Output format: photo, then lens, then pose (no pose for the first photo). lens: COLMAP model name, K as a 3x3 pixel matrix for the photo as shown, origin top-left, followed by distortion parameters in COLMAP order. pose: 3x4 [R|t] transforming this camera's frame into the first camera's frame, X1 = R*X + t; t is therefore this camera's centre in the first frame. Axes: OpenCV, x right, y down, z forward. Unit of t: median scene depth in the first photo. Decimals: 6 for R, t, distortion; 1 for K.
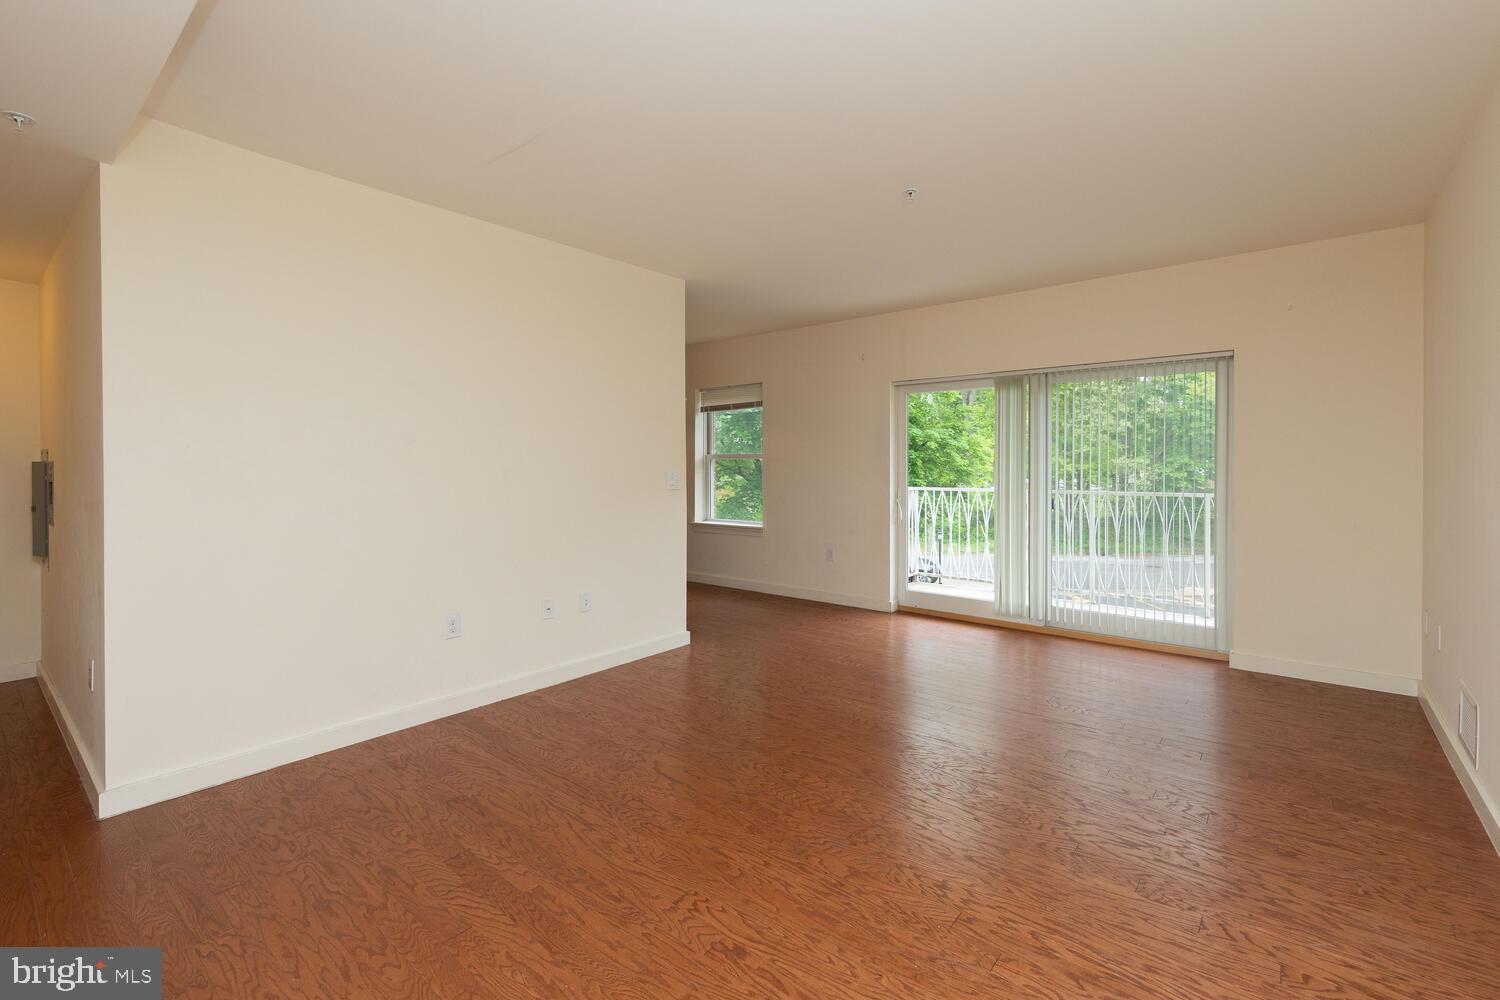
lens RADIAL K [[657.9, 0, 739.7], [0, 657.9, 473.6], [0, 0, 1]] dist [0.005971, 0.000805]
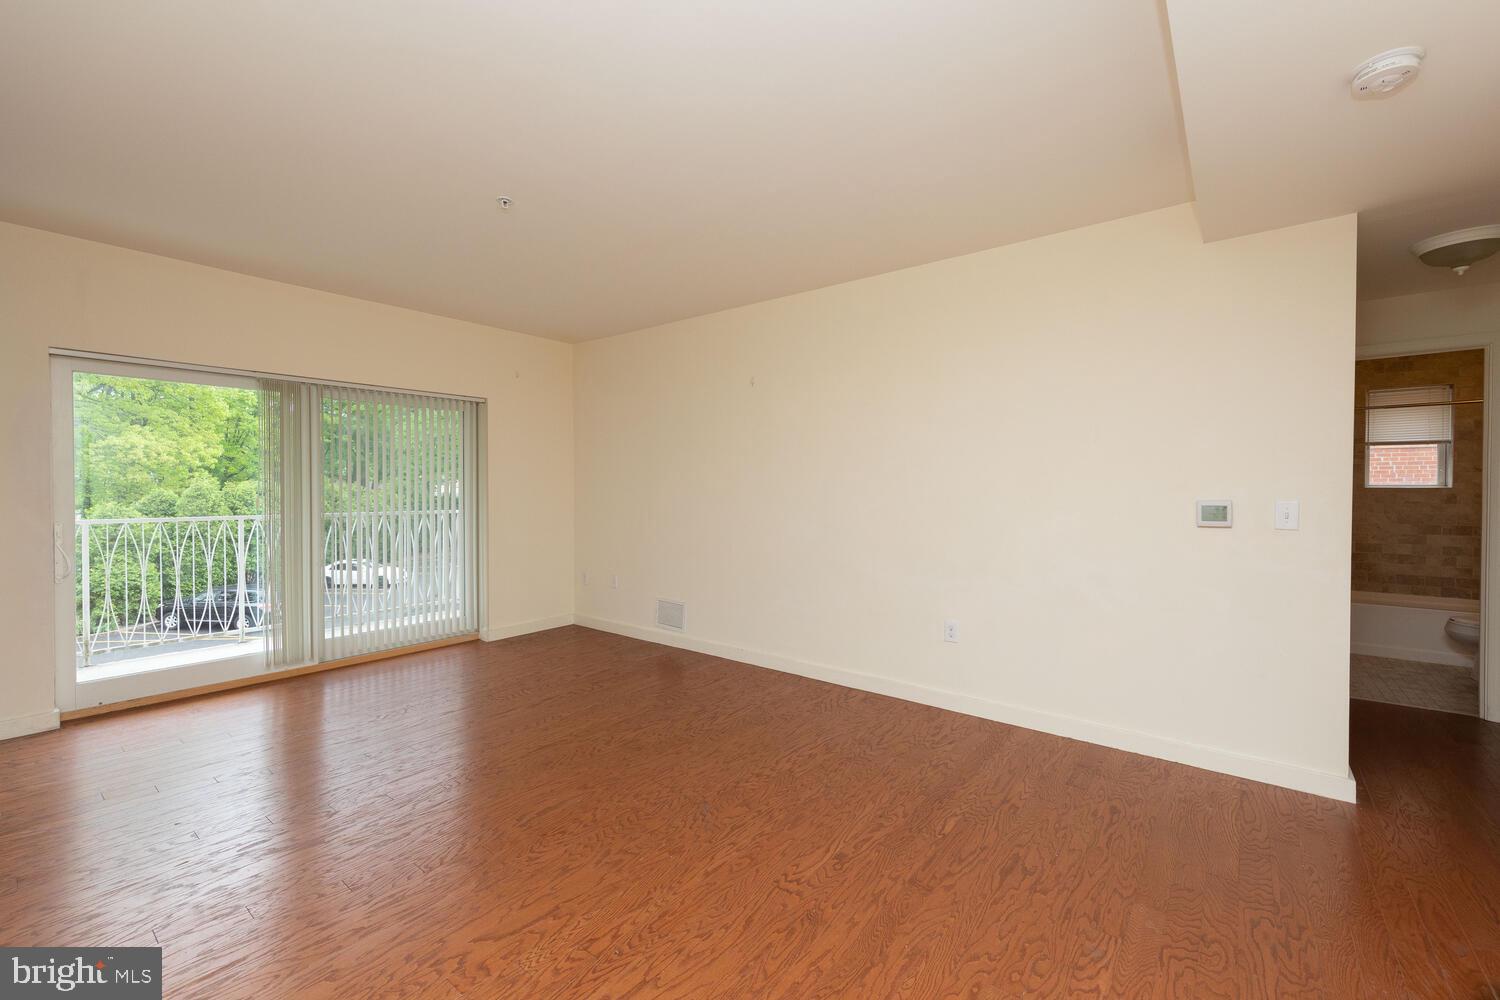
lens RADIAL K [[630.3, 0, 759.8], [0, 630.3, 493.6], [0, 0, 1]] dist [0.009734, 0.000092]
pose [[-0.046414, -0.009416, 0.998878, -0.980760], [0.013030, 0.999865, 0.010031, -0.009907], [-0.998837, 0.013481, -0.046285, 0.953822]]
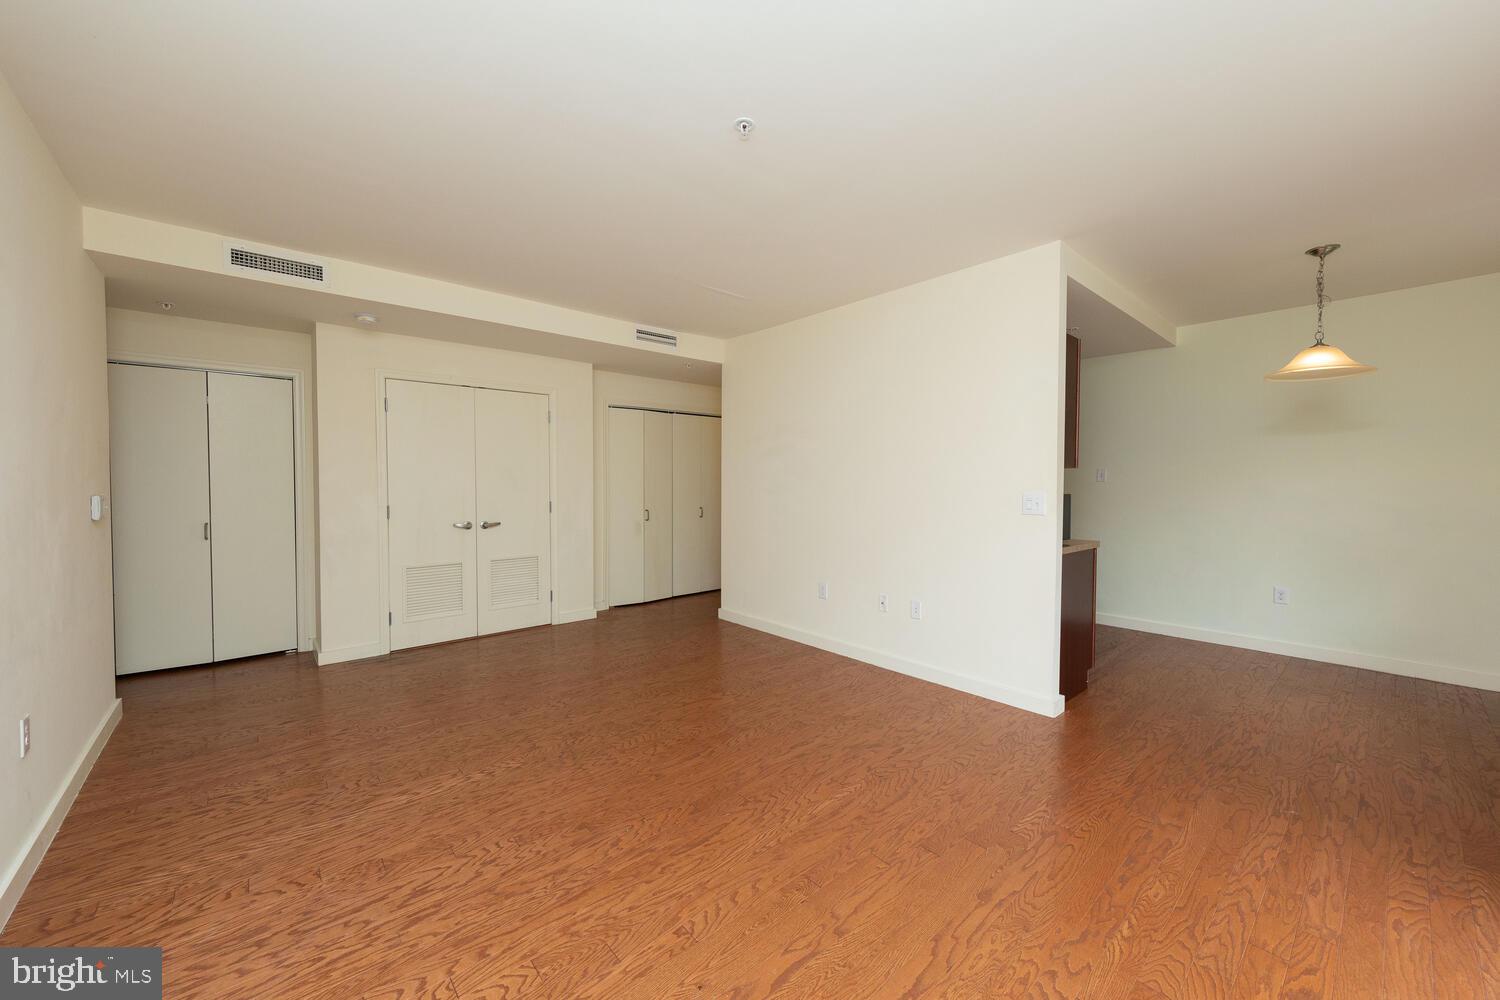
lens RADIAL K [[561.1, 0, 754.7], [0, 561.1, 493.8], [0, 0, 1]] dist [0.007965, -0.000892]
pose [[-0.139292, 0.023477, -0.989973, 1.304148], [-0.015114, 0.999552, 0.025831, -0.028380], [0.990136, 0.018560, -0.138874, 1.574580]]
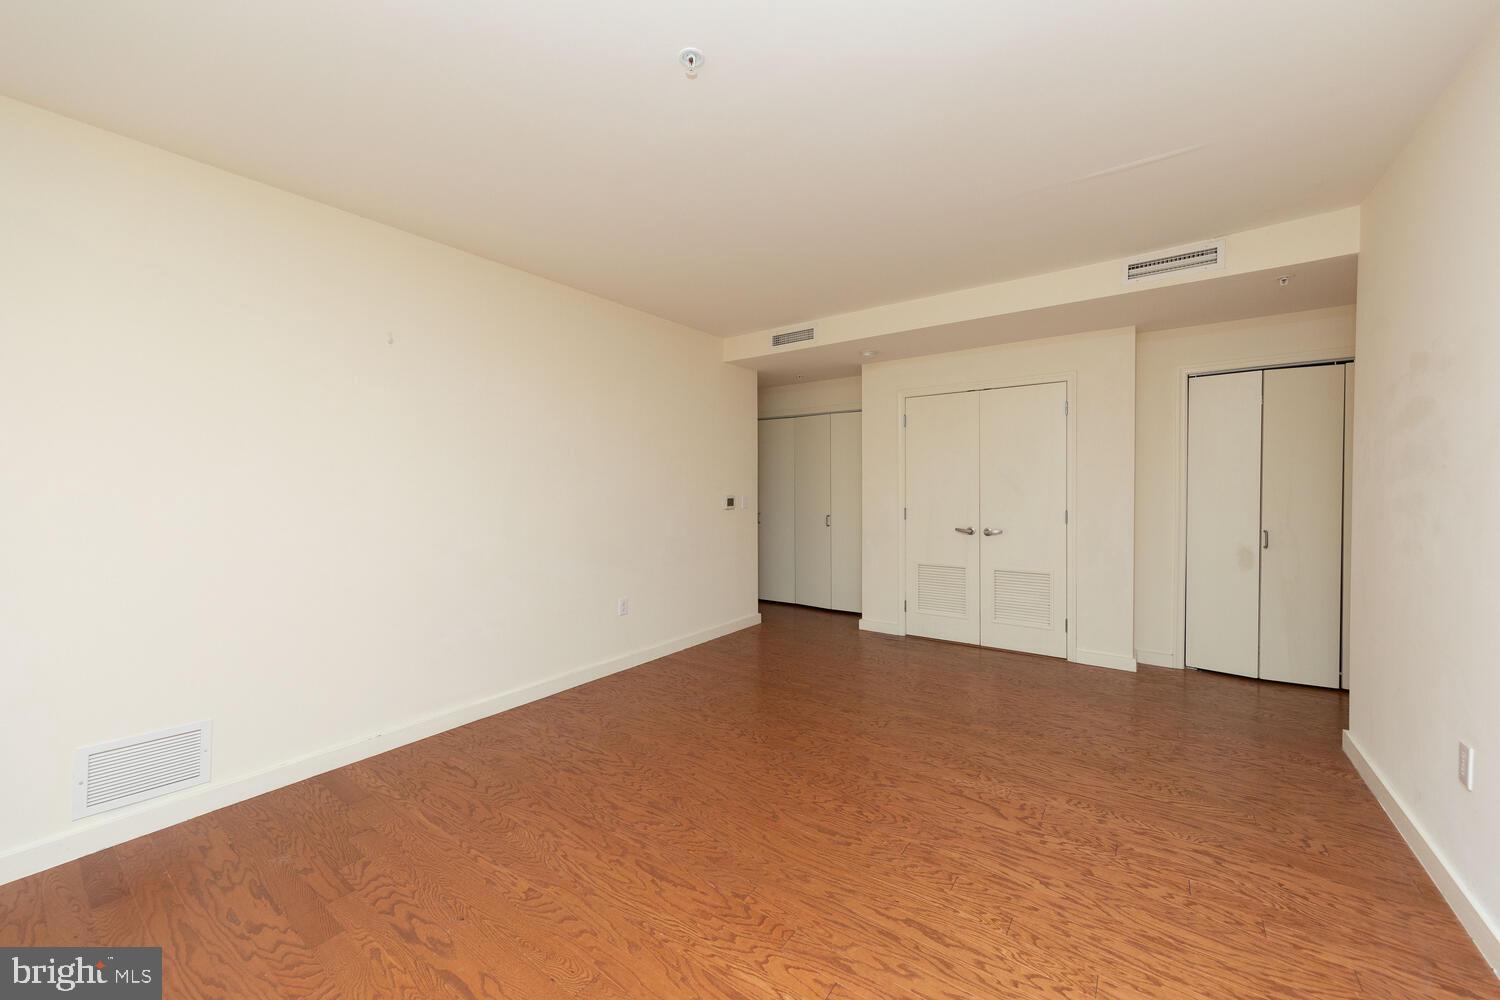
lens RADIAL K [[561.1, 0, 761.7], [0, 561.1, 493.1], [0, 0, 1]] dist [0.007965, -0.000892]
pose [[-0.995451, 0.007981, -0.094944, 0.352072], [0.005560, 0.999653, 0.025732, -0.036975], [0.095117, 0.025087, -0.995150, 2.214484]]
